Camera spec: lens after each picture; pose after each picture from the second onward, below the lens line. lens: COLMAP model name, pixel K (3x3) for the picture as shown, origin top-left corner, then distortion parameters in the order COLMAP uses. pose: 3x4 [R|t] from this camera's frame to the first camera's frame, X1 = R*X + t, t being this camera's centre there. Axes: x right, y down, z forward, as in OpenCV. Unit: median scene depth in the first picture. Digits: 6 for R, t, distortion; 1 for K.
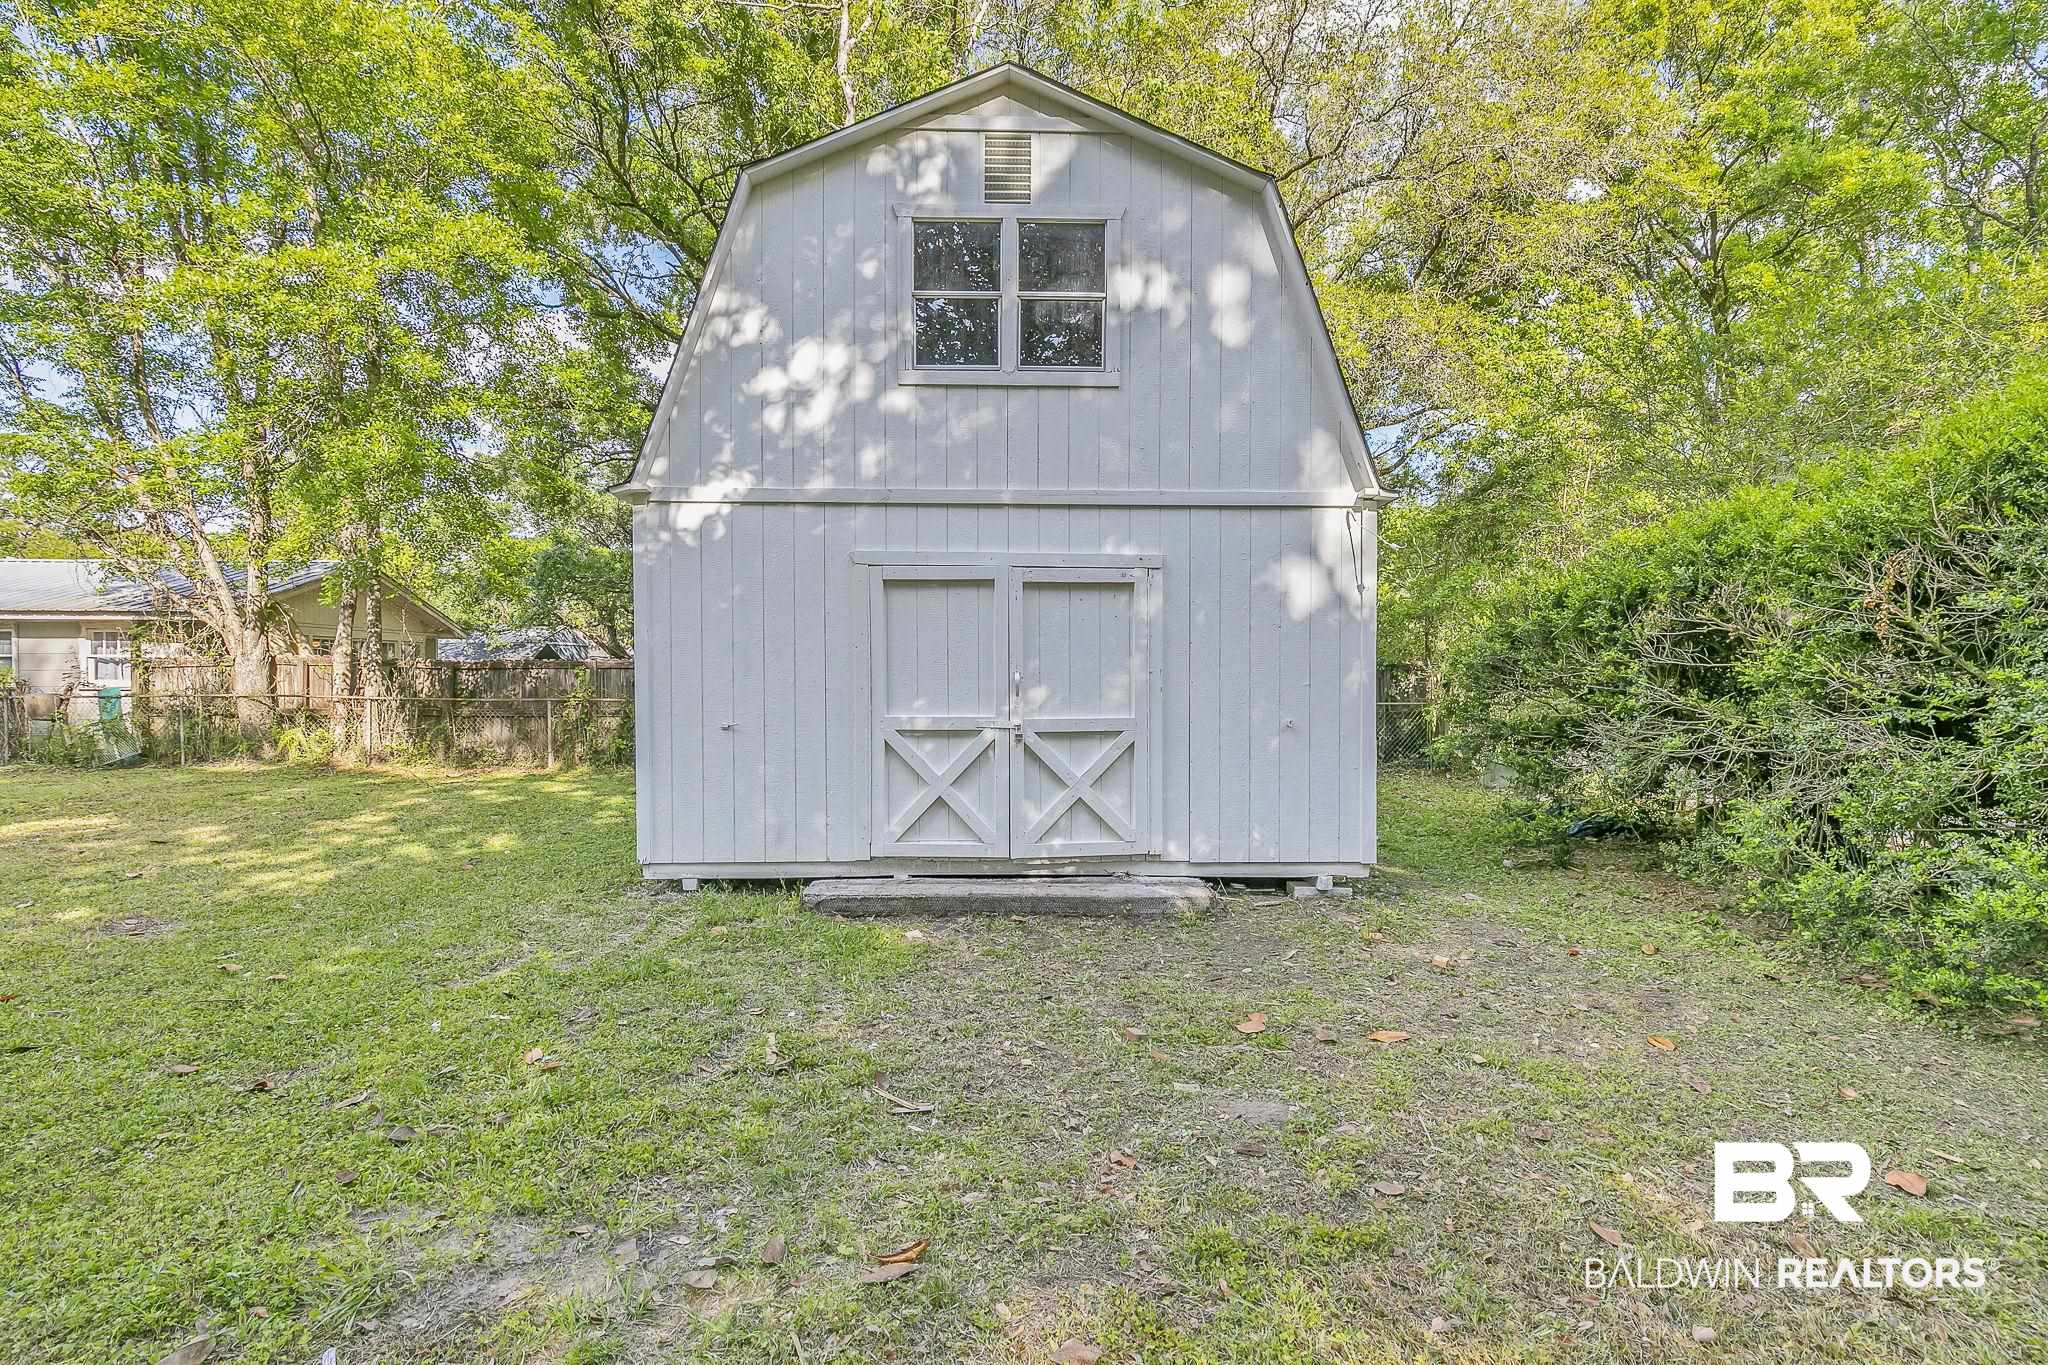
lens RADIAL K [[954.7, 0, 1030.1], [0, 954.7, 685.2], [0, 0, 1]] dist [0.004659, -0.000151]
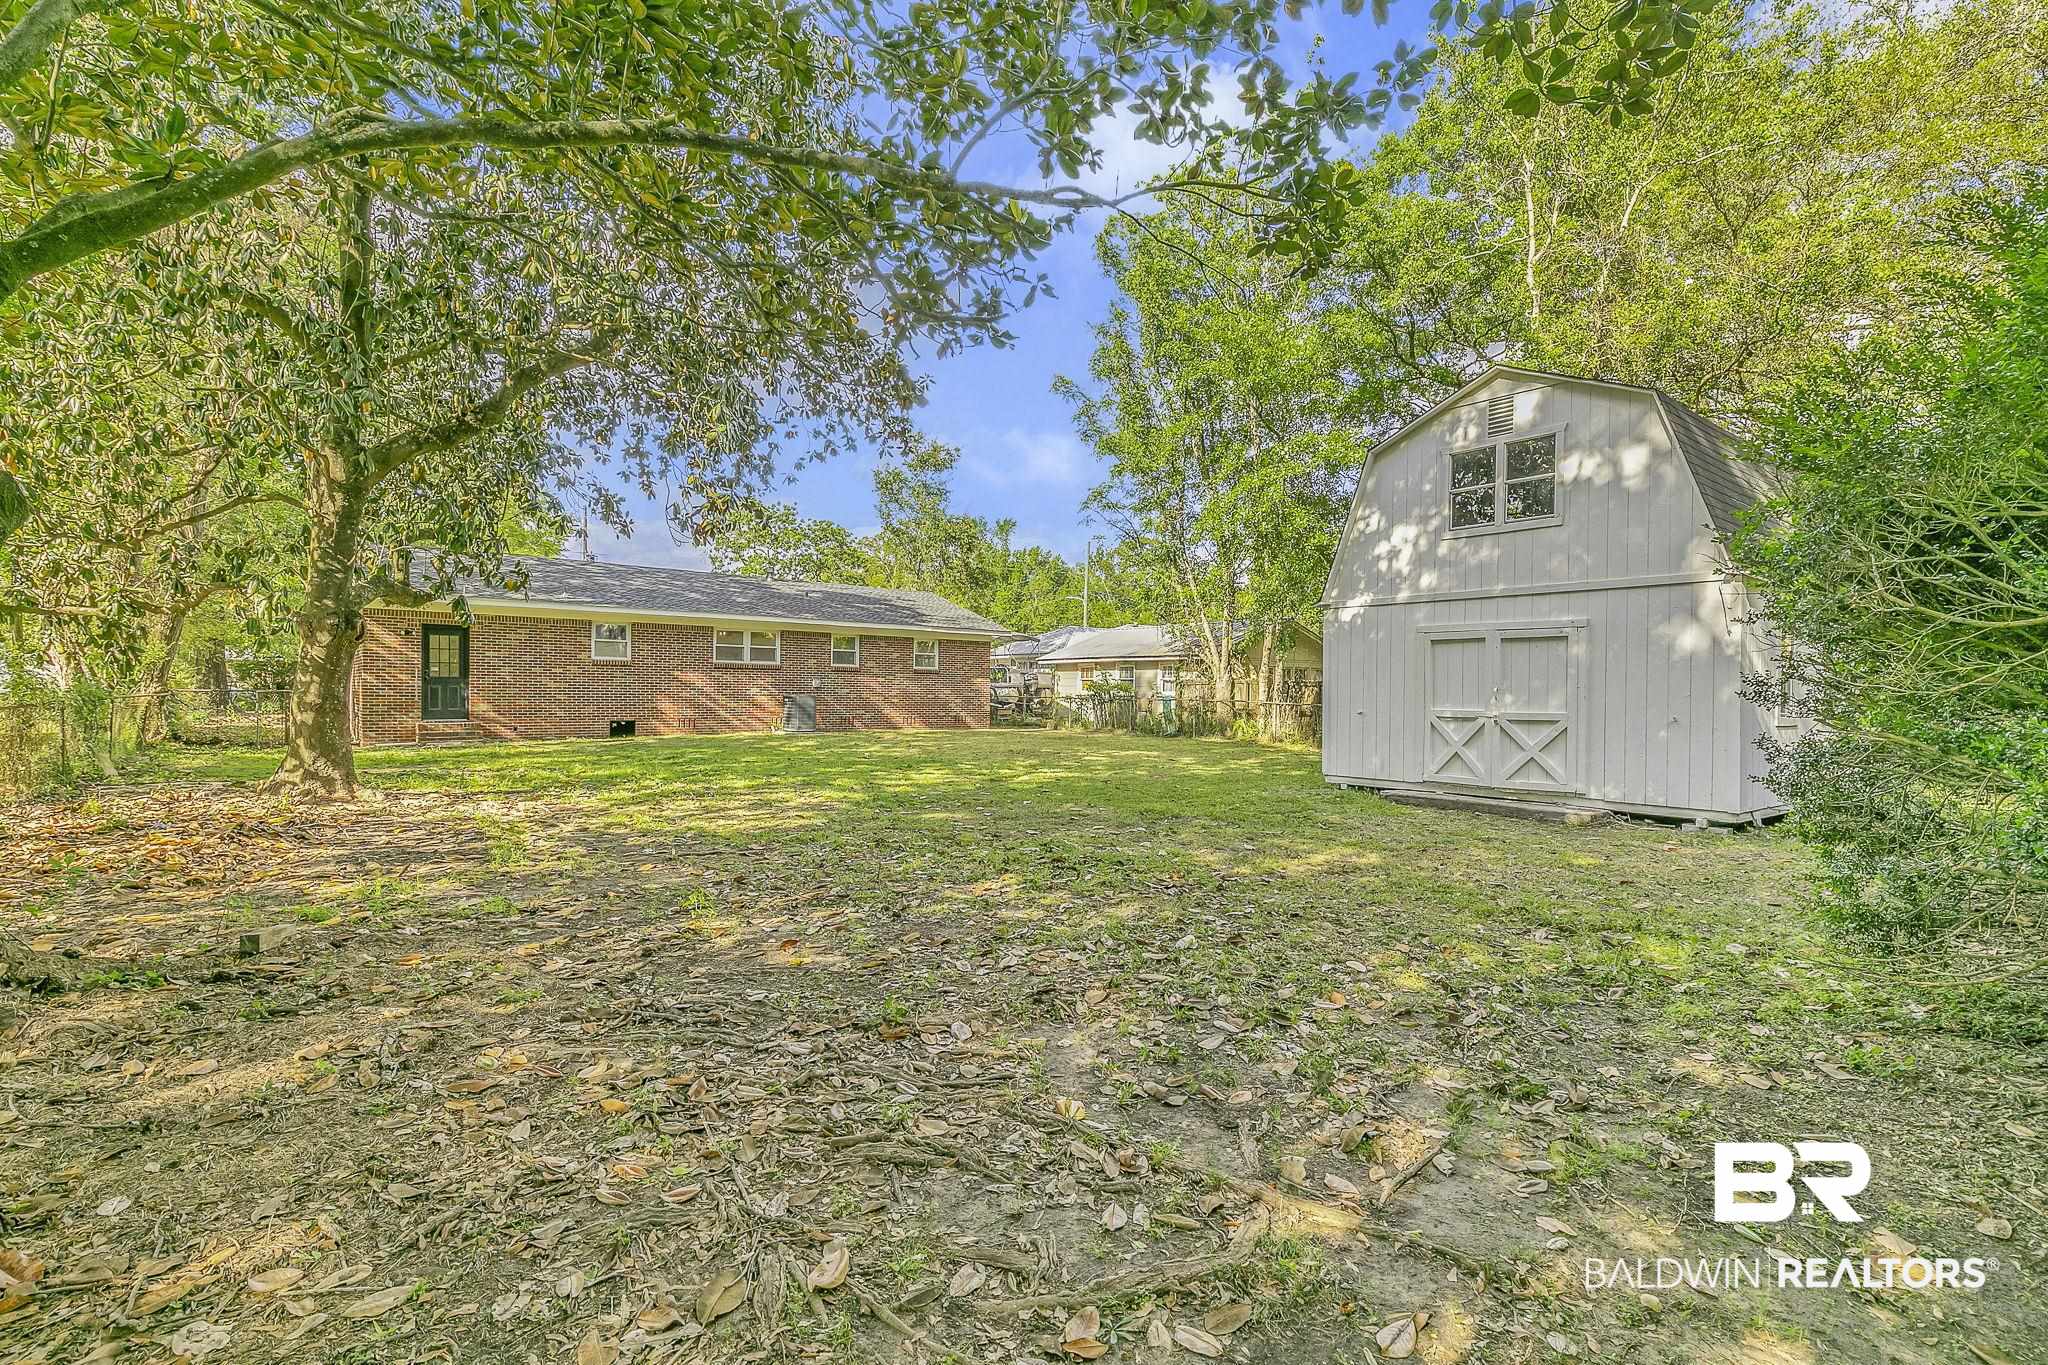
lens RADIAL K [[918.5, 0, 1028.4], [0, 918.5, 703.0], [0, 0, 1]] dist [-0.004805, 0.000156]
pose [[0.597700, 0.016925, -0.801541, 0.867197], [-0.017069, 0.999819, 0.008384, 0.016754], [0.801538, 0.008671, 0.597881, -0.801061]]
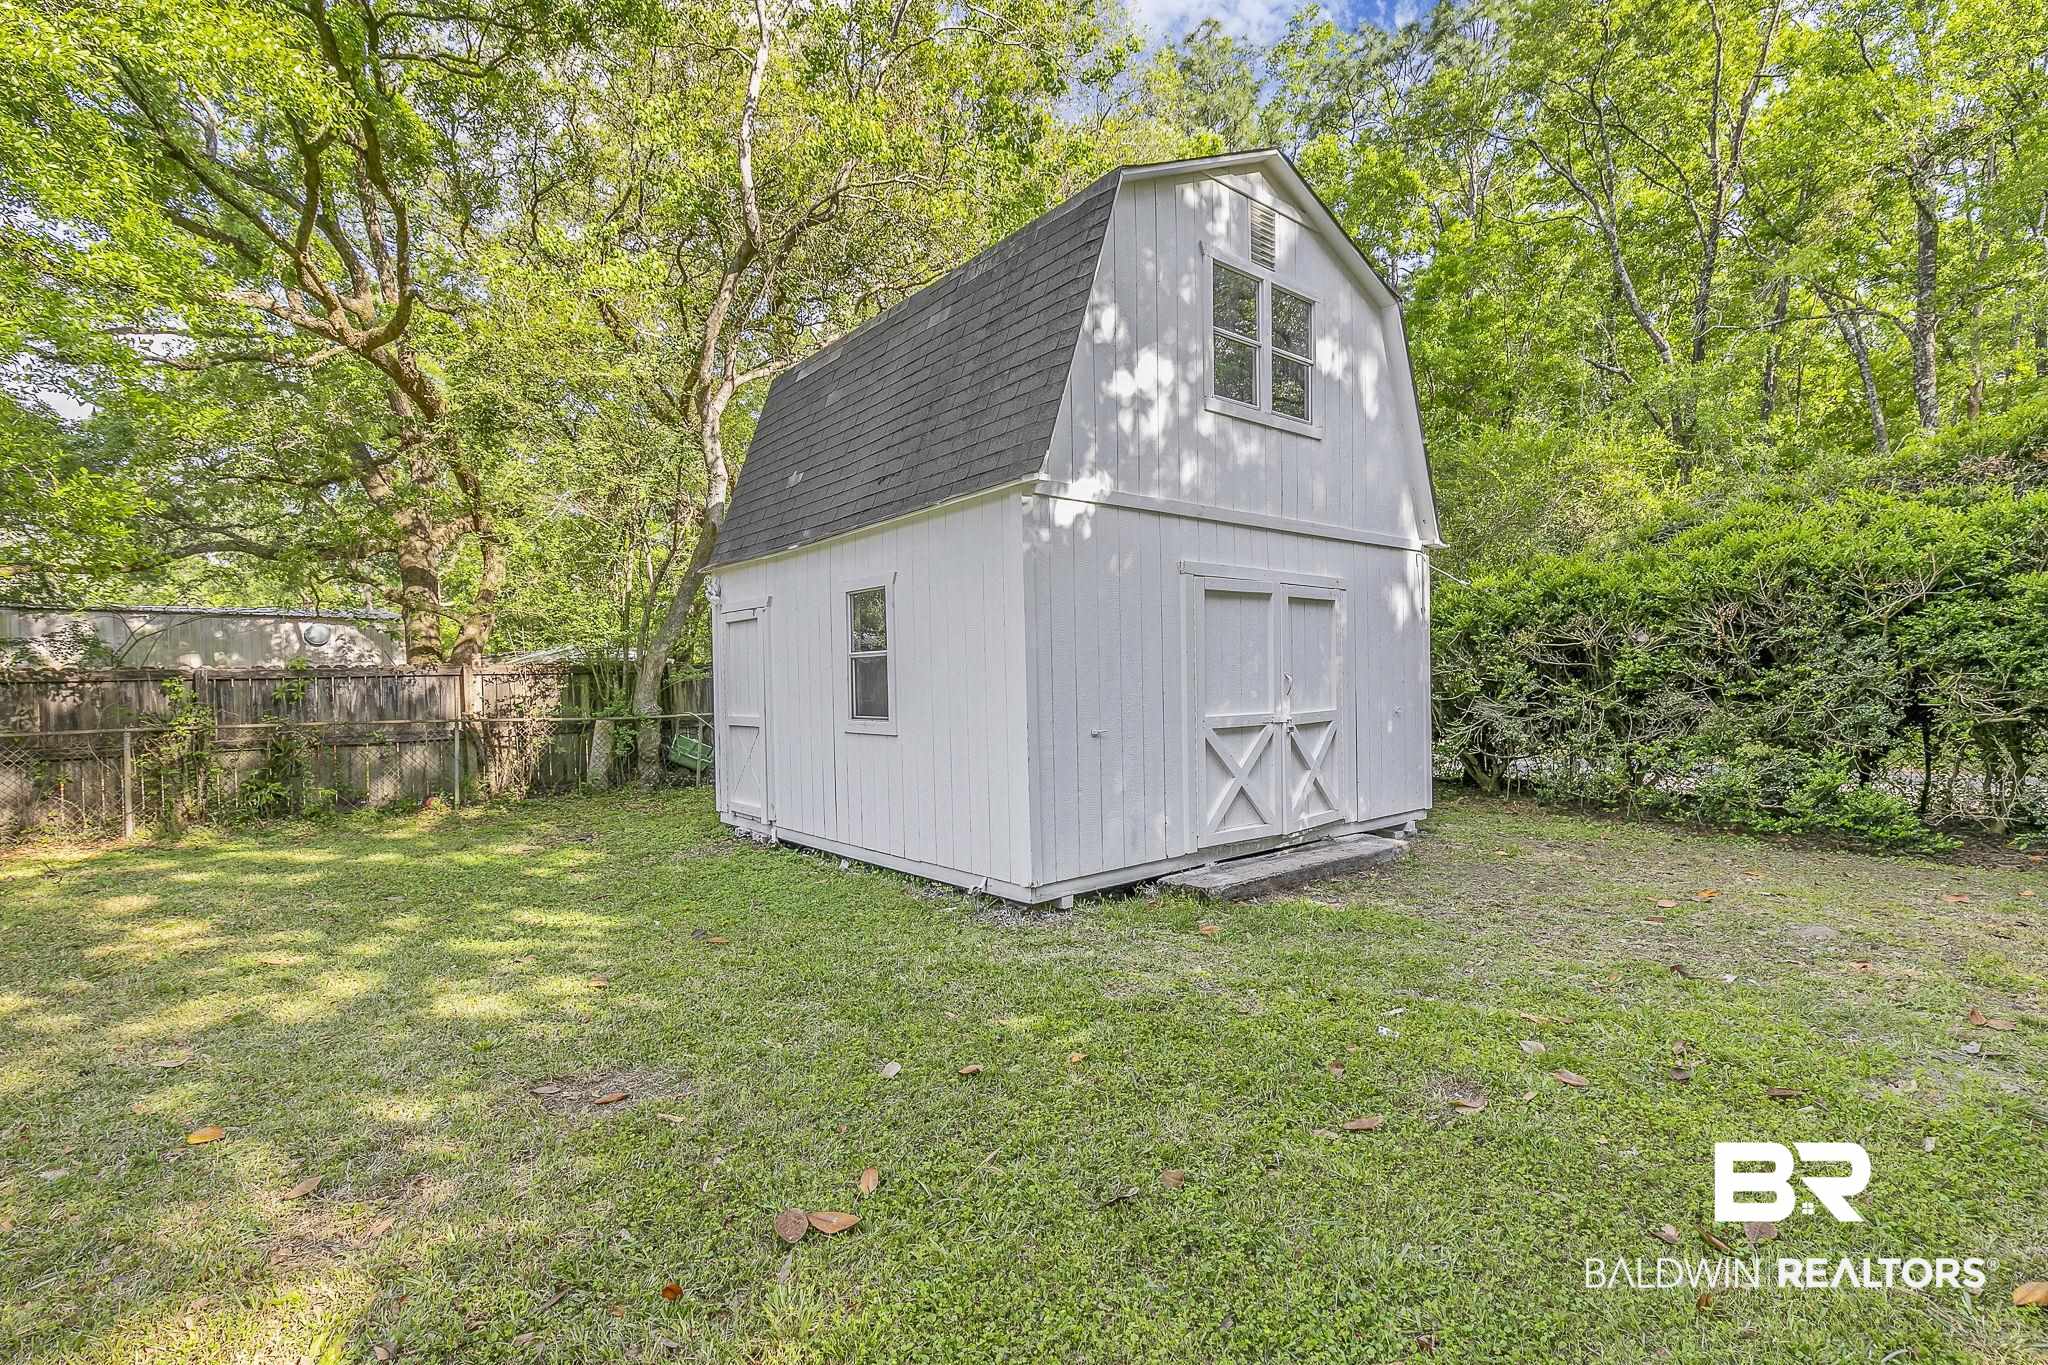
lens RADIAL K [[918.5, 0, 1028.4], [0, 918.5, 703.0], [0, 0, 1]] dist [-0.004805, 0.000156]
pose [[0.793028, -0.030765, 0.608408, -0.929435], [0.024060, 0.999526, 0.019181, -0.007378], [-0.608710, -0.000572, 0.793393, 0.299816]]
